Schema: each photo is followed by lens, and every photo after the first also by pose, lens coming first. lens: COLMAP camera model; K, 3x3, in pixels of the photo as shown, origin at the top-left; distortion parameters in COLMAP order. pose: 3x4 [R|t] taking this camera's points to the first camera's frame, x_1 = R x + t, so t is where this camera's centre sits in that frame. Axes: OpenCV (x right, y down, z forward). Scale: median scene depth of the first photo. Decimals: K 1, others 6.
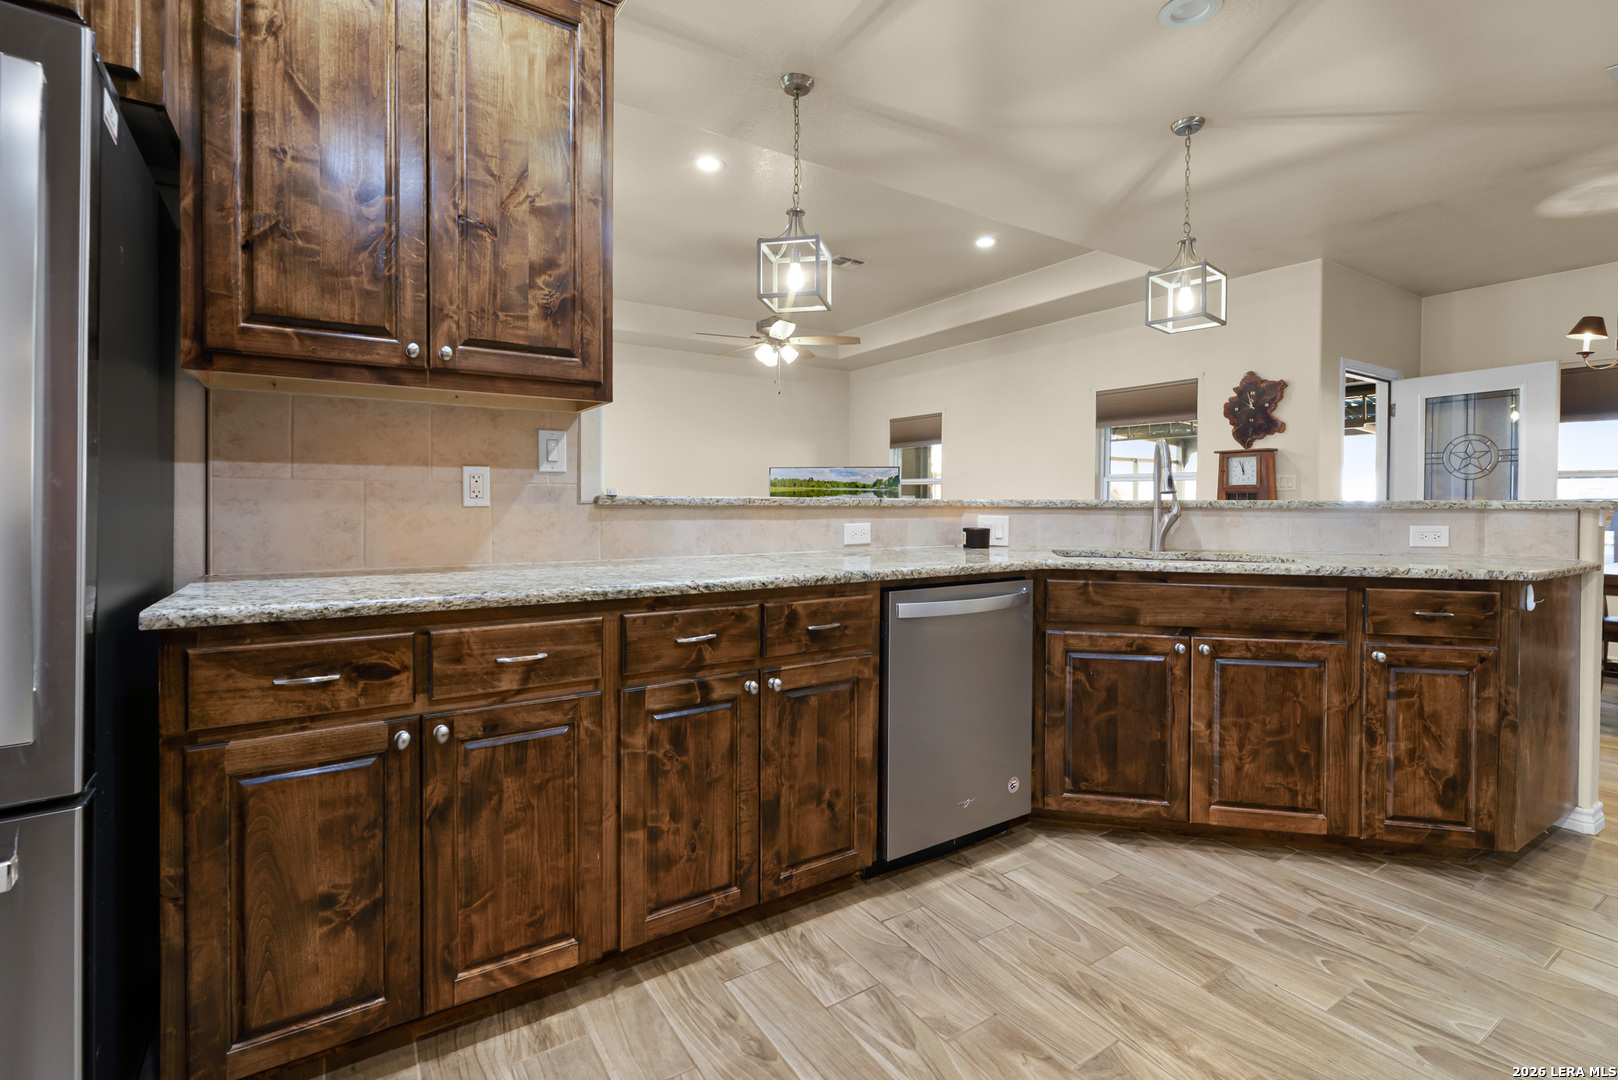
lens RADIAL K [[730.5, 0, 811.2], [0, 730.5, 509.0], [0, 0, 1]] dist [0.000380, 0.000024]
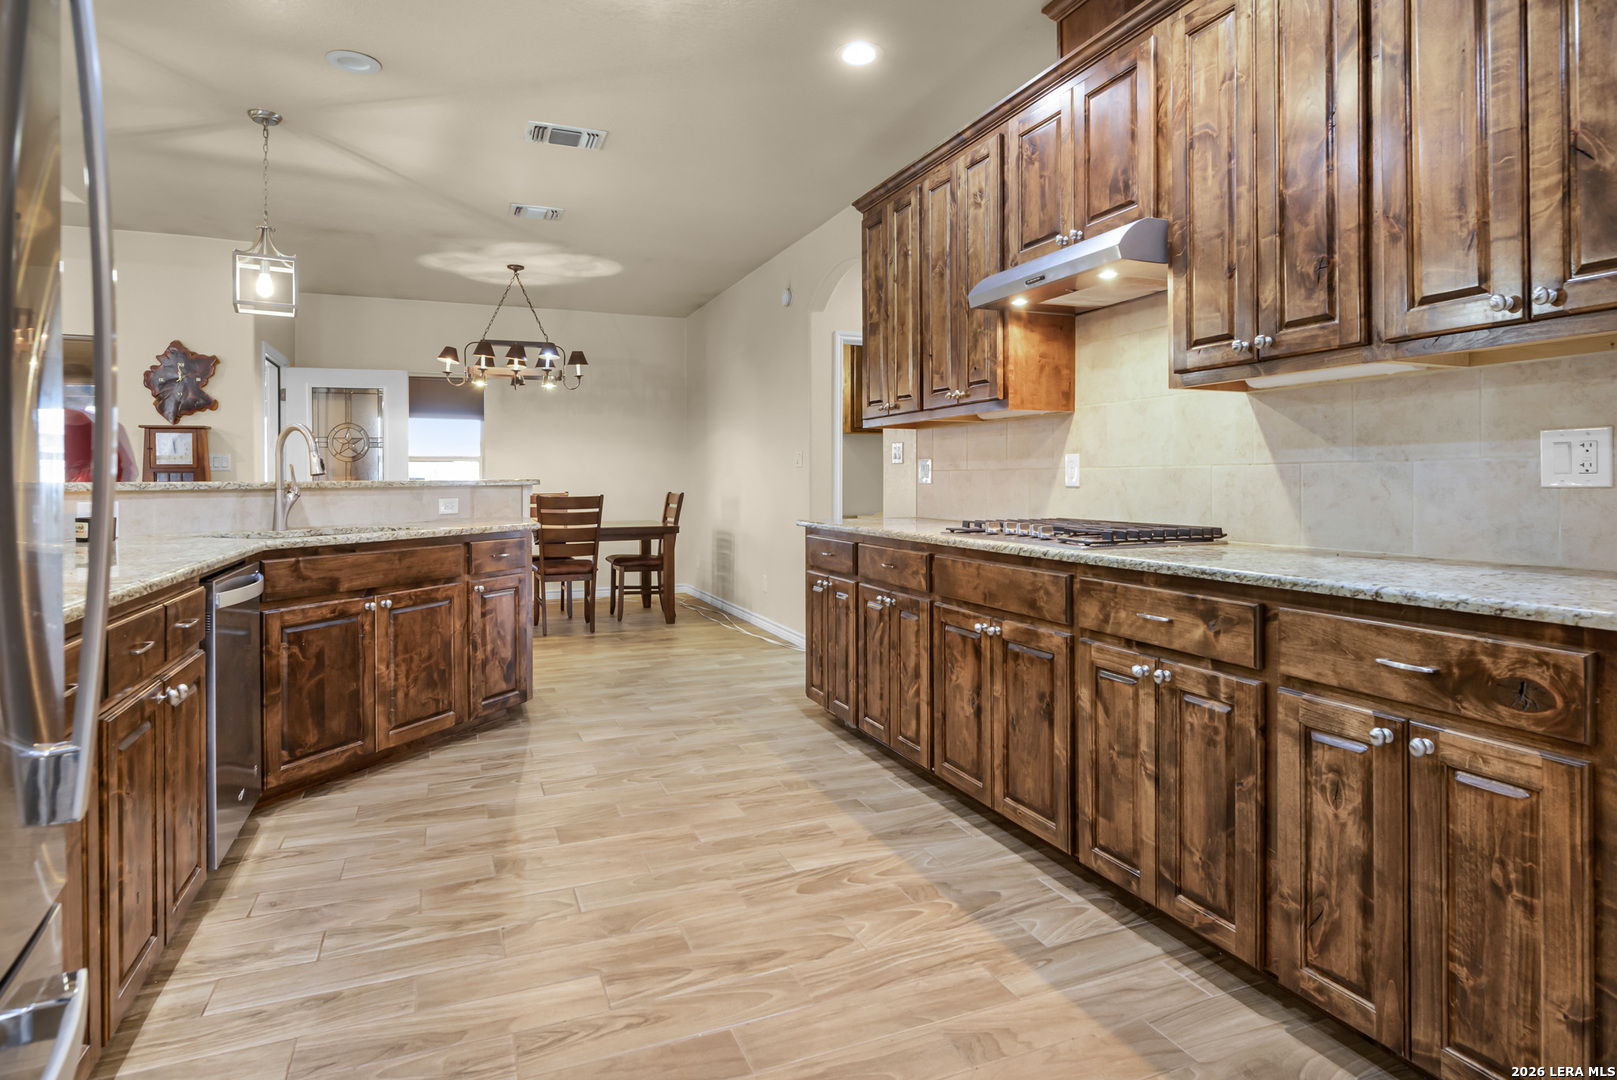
lens RADIAL K [[885.2, 0, 811.0], [0, 885.2, 485.2], [0, 0, 1]] dist [0.000653, 0.000342]
pose [[0.185844, -0.012331, 0.982502, -0.773738], [0.018310, 0.999791, 0.009085, -0.005337], [-0.982409, 0.016301, 0.186031, 0.030160]]
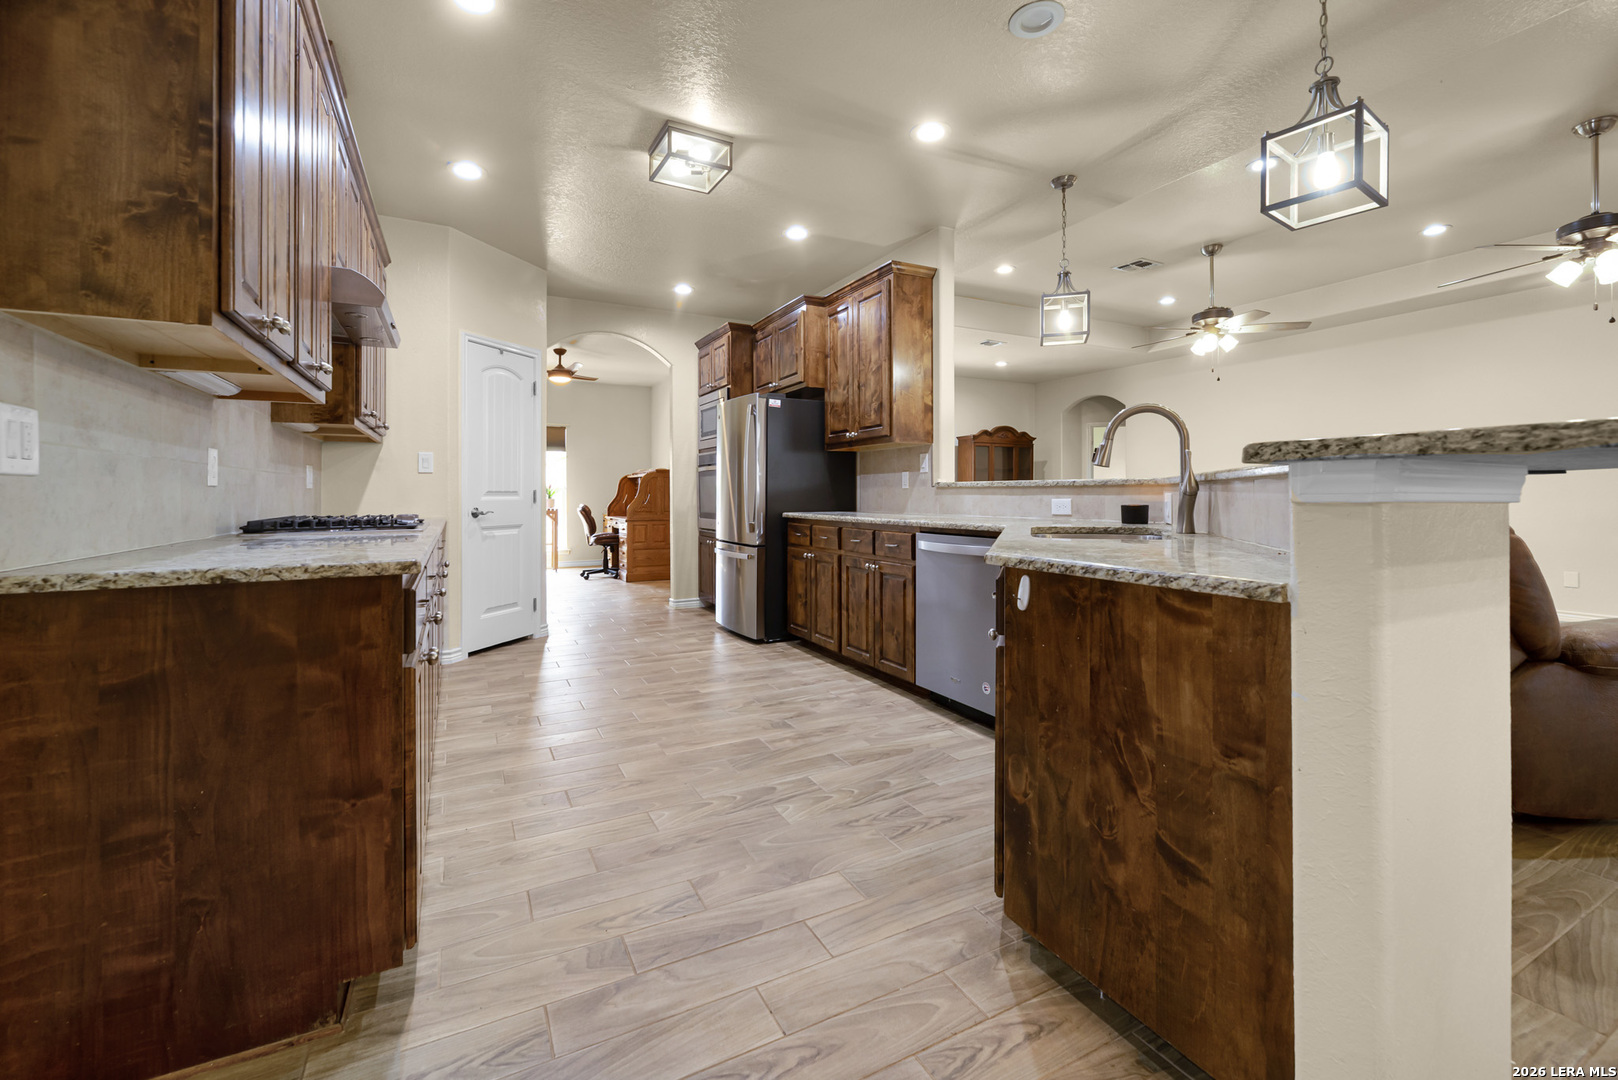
lens RADIAL K [[672.9, 0, 808.9], [0, 672.9, 487.3], [0, 0, 1]] dist [-0.001842, -0.000081]
pose [[-0.093049, -0.013809, -0.995566, 1.595105], [-0.010030, 0.999866, -0.012931, 0.022435], [0.995611, 0.008782, -0.093175, 0.800312]]
